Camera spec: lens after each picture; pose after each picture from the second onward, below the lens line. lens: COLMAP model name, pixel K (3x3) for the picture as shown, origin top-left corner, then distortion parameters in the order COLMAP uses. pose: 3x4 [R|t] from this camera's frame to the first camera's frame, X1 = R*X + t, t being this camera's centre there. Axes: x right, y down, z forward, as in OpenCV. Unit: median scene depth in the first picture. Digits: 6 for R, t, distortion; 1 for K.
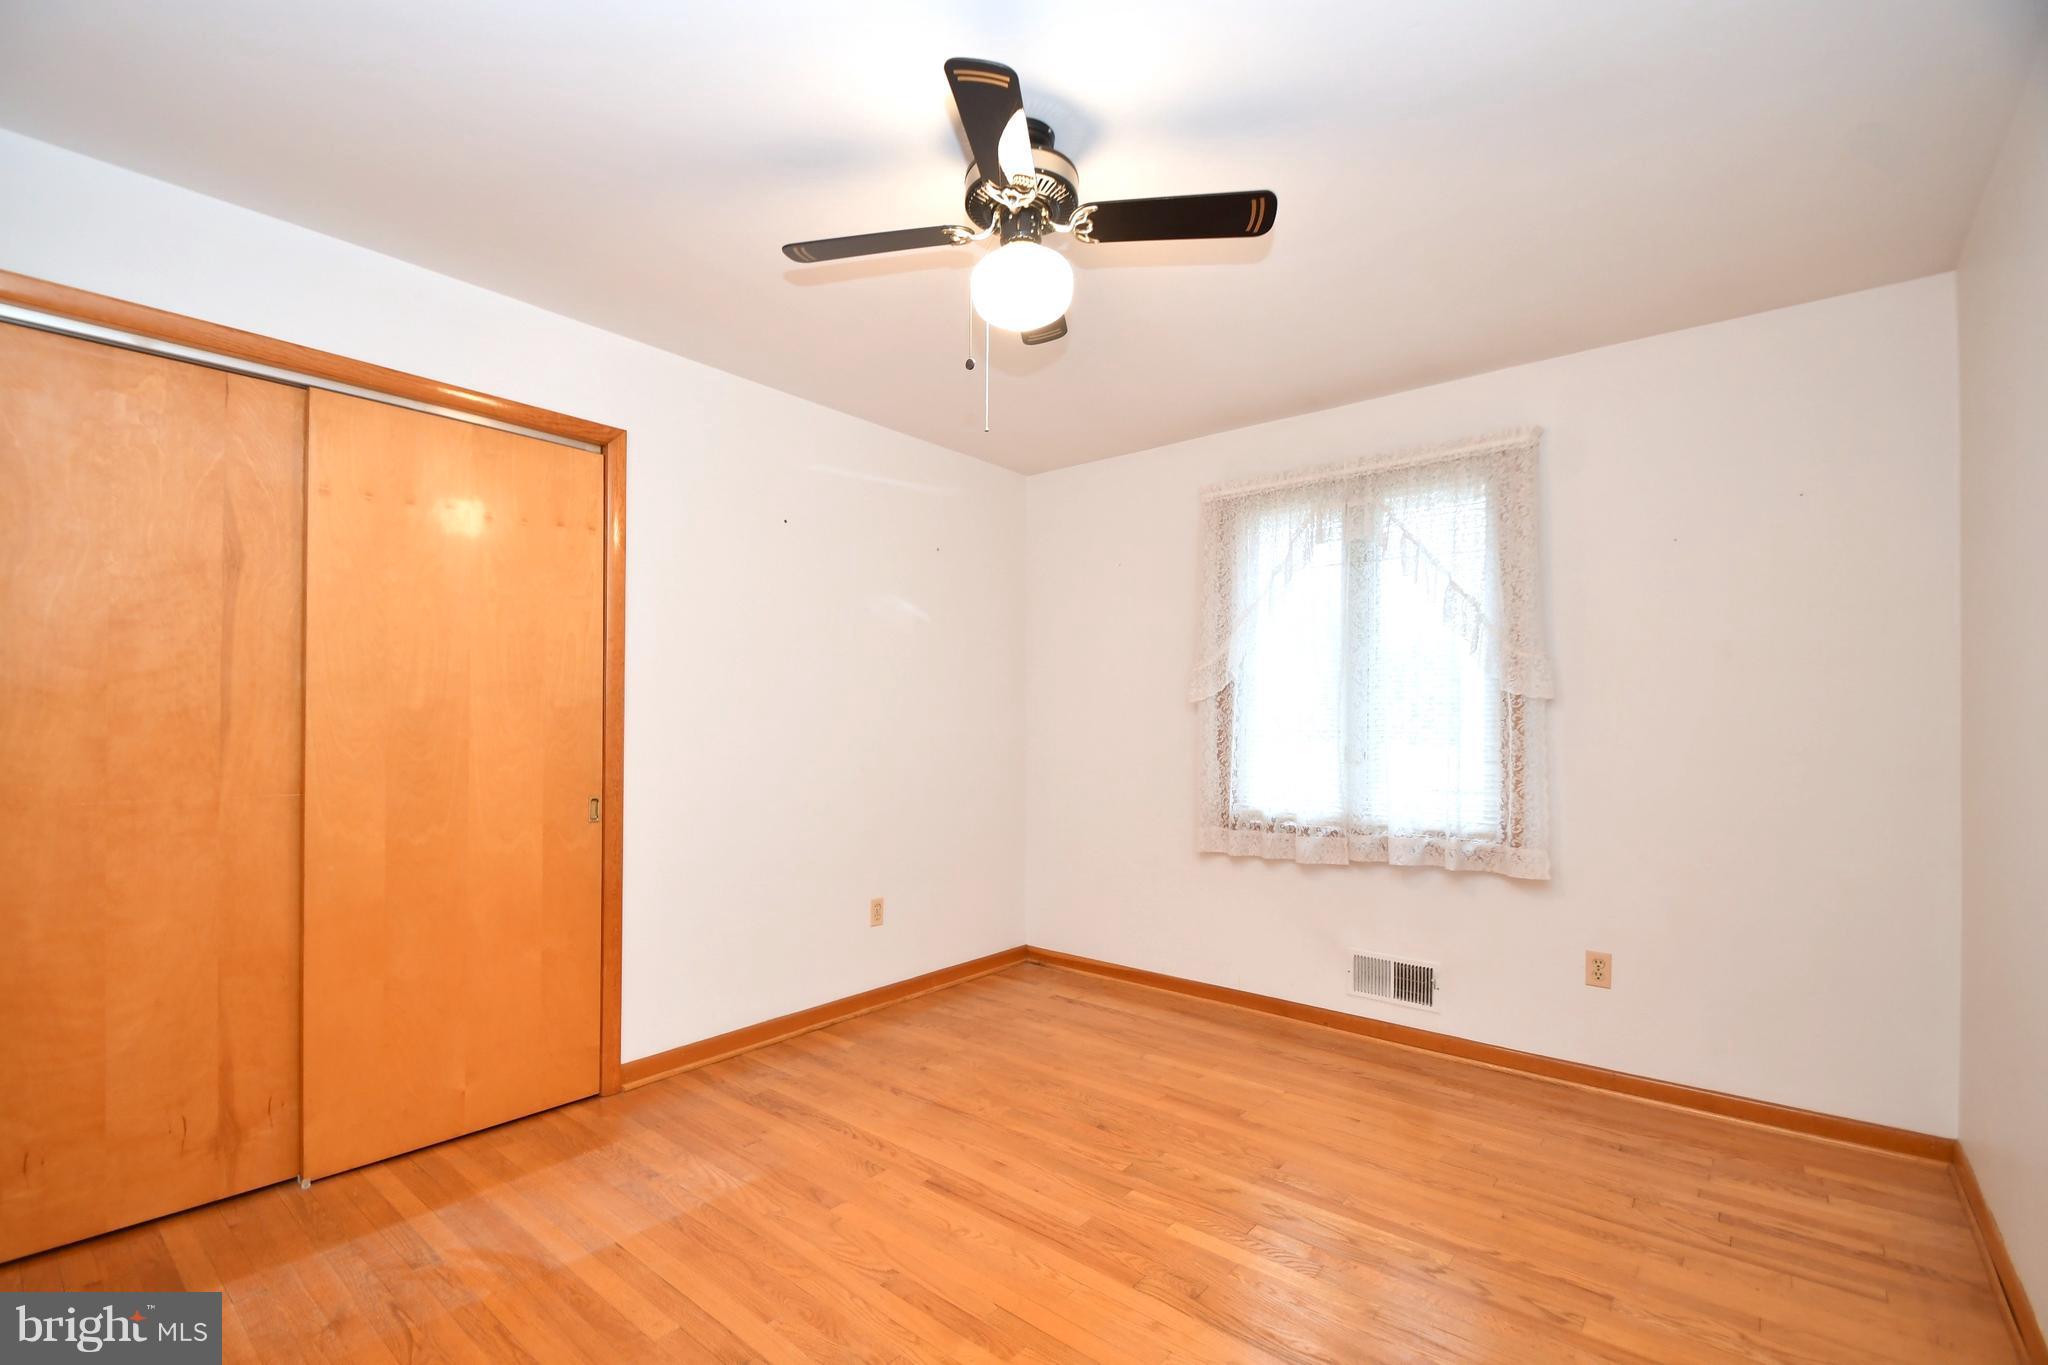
lens RADIAL K [[898.4, 0, 998.3], [0, 898.4, 718.8], [0, 0, 1]] dist [0.005097, -0.012946]
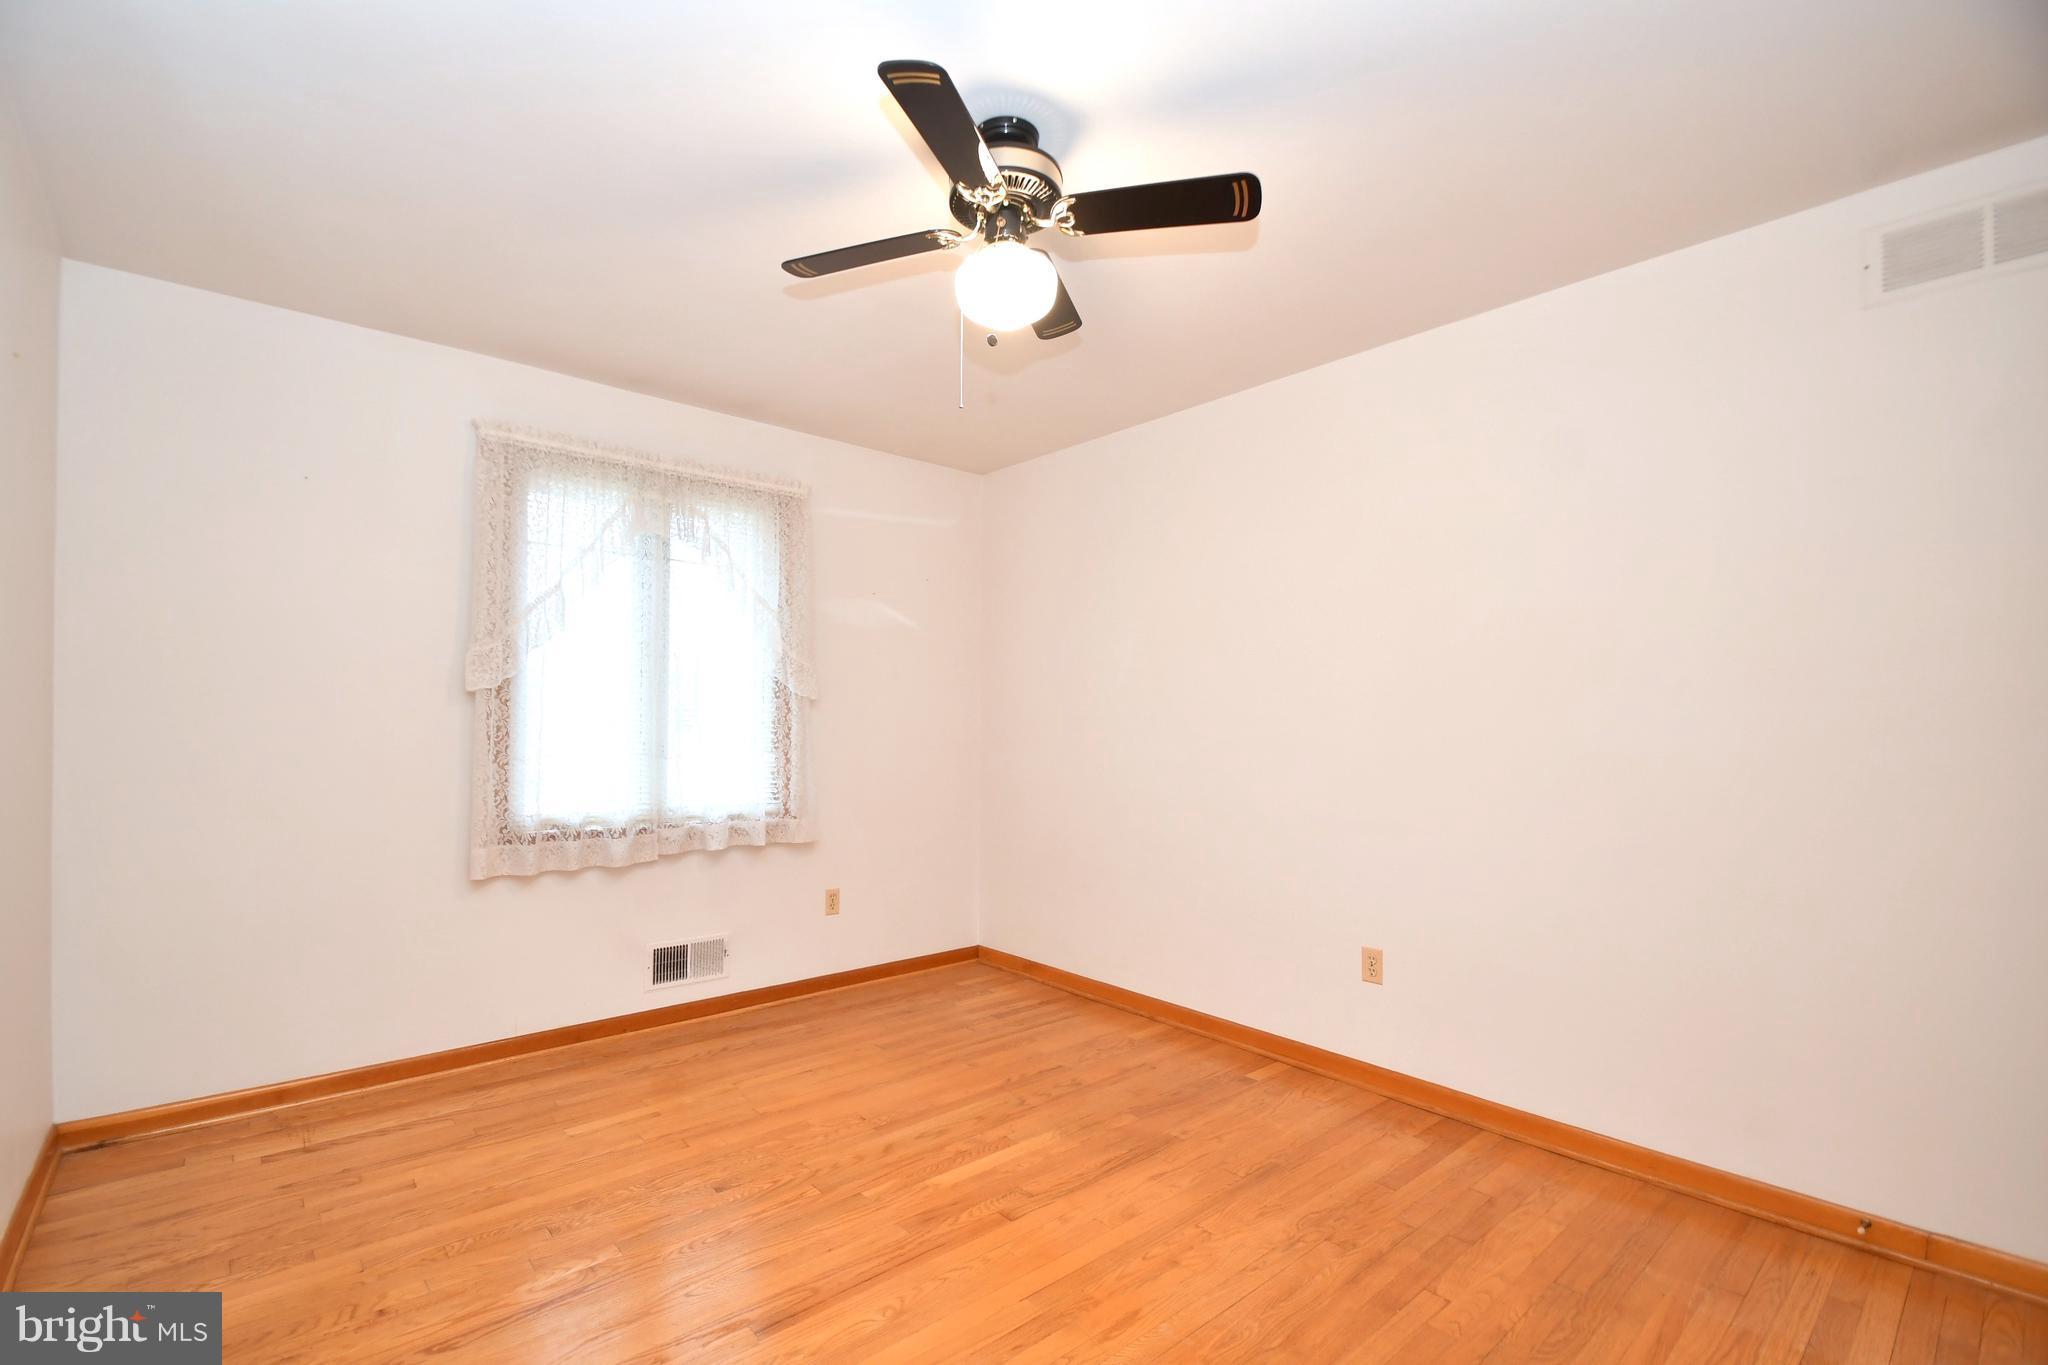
lens RADIAL K [[898.4, 0, 998.3], [0, 898.4, 718.8], [0, 0, 1]] dist [0.005097, -0.012946]
pose [[0.144712, 0.001940, 0.989472, -0.592745], [-0.012134, 0.999926, -0.000186, 0.001306], [-0.989399, -0.011979, 0.144725, 0.525054]]
